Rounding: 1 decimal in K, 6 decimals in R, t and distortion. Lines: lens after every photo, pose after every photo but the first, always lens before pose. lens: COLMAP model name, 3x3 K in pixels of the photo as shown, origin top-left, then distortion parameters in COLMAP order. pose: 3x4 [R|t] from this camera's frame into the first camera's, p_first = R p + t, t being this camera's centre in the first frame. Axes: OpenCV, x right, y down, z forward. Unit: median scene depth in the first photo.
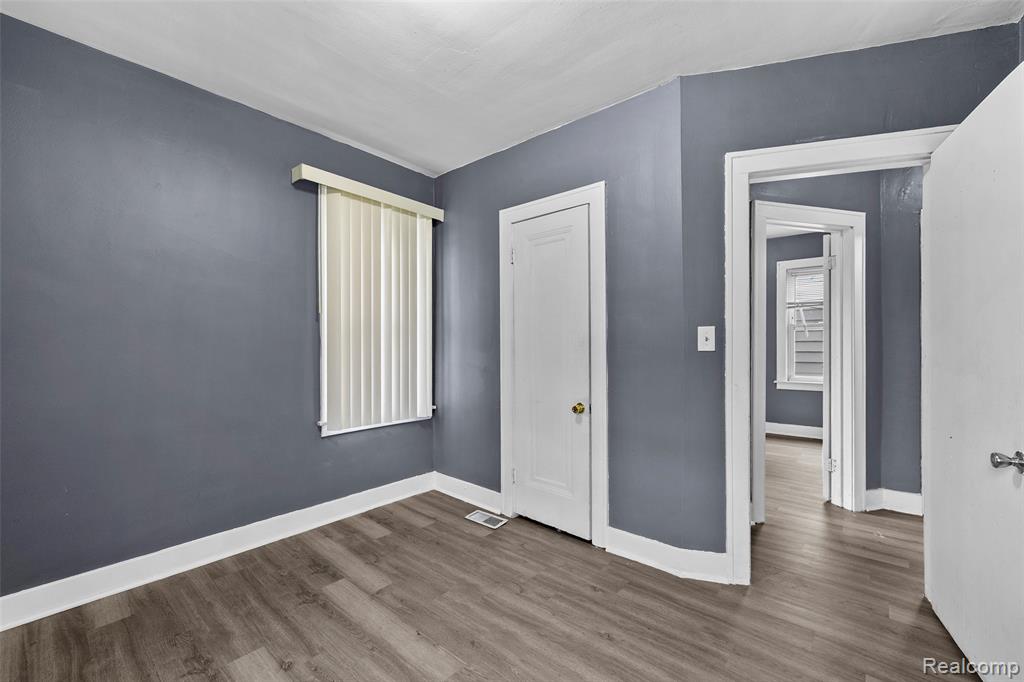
lens RADIAL K [[411.7, 0, 518.5], [0, 411.7, 345.9], [0, 0, 1]] dist [-0.002092, -0.000267]
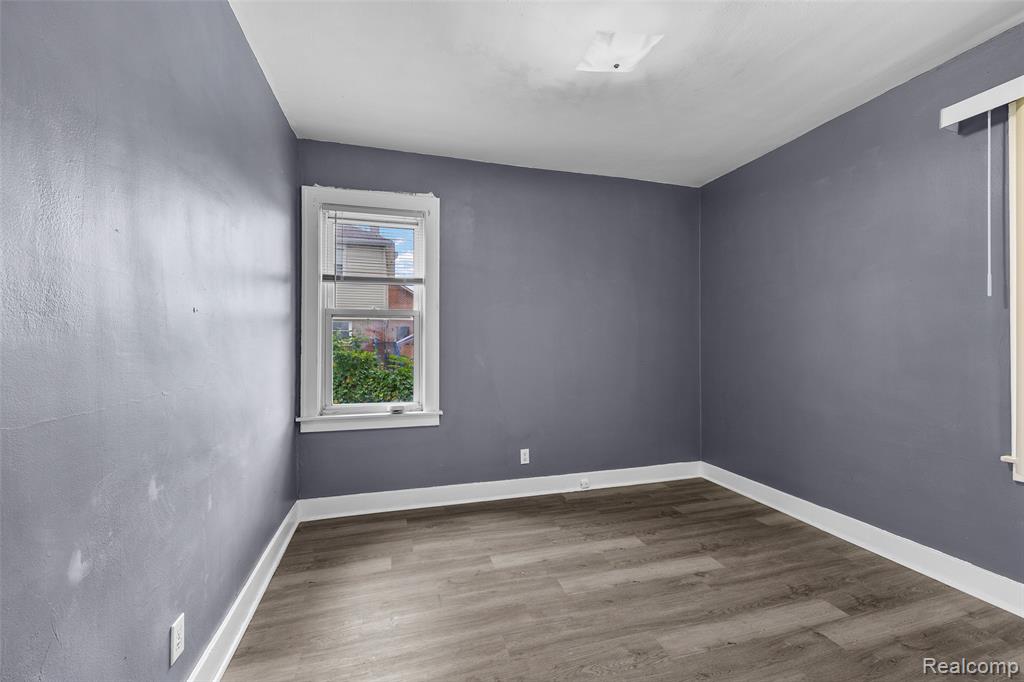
lens RADIAL K [[411.7, 0, 514.8], [0, 411.7, 340.4], [0, 0, 1]] dist [-0.002092, -0.000267]
pose [[-0.549798, 0.001492, -0.835296, 0.771007], [0.003810, 0.999992, -0.000722, -0.012597], [0.835289, -0.003579, -0.549800, 1.016909]]
